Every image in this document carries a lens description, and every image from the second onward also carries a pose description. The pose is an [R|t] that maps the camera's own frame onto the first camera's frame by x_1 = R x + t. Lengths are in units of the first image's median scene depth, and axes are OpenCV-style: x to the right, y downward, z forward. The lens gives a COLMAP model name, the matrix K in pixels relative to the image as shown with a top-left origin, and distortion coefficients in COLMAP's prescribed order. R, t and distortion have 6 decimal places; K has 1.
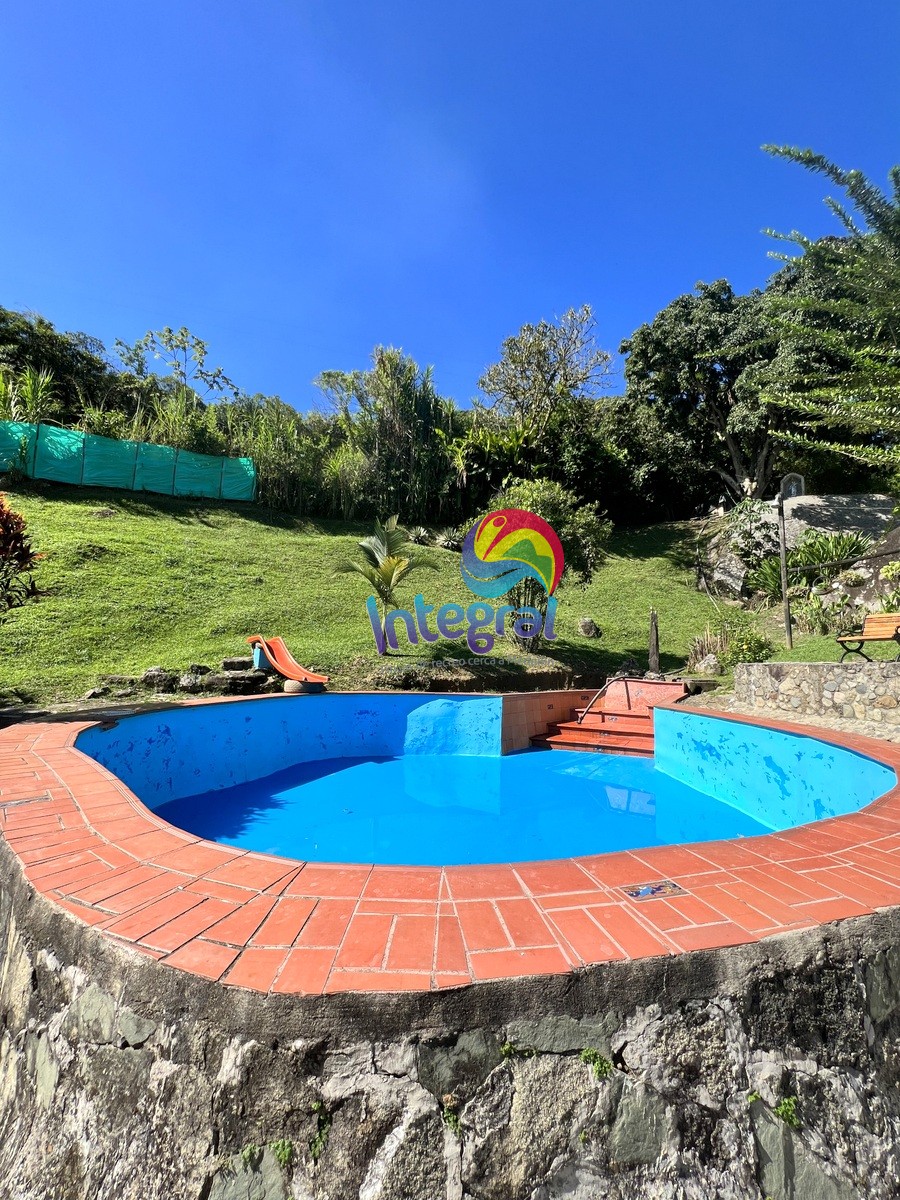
lens RADIAL K [[479.1, 0, 450.0], [0, 479.1, 600.0], [0, 0, 1]] dist [-0.002254, 0.000384]
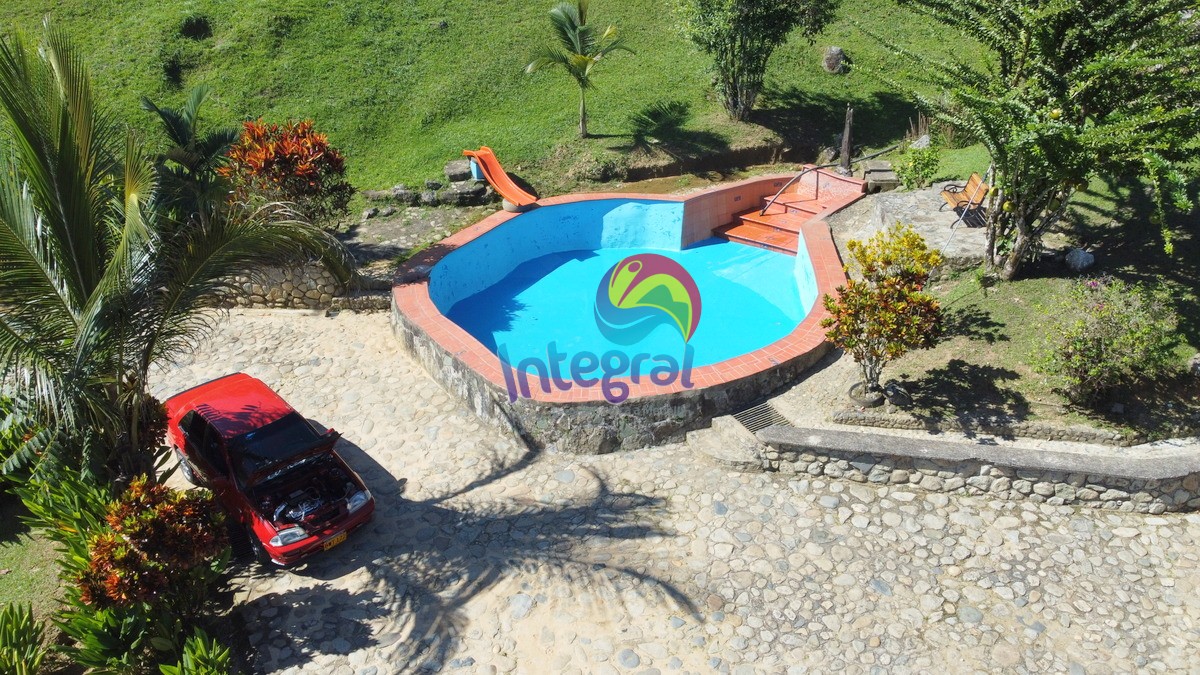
lens RADIAL K [[845.9, 0, 600.0], [0, 845.9, 337.5], [0, 0, 1]] dist [0.001844, 0.000195]
pose [[0.986718, 0.043194, -0.156597, 0.237765], [0.056746, 0.811619, 0.581425, -0.714724], [0.152211, -0.582588, 0.798388, -0.827918]]
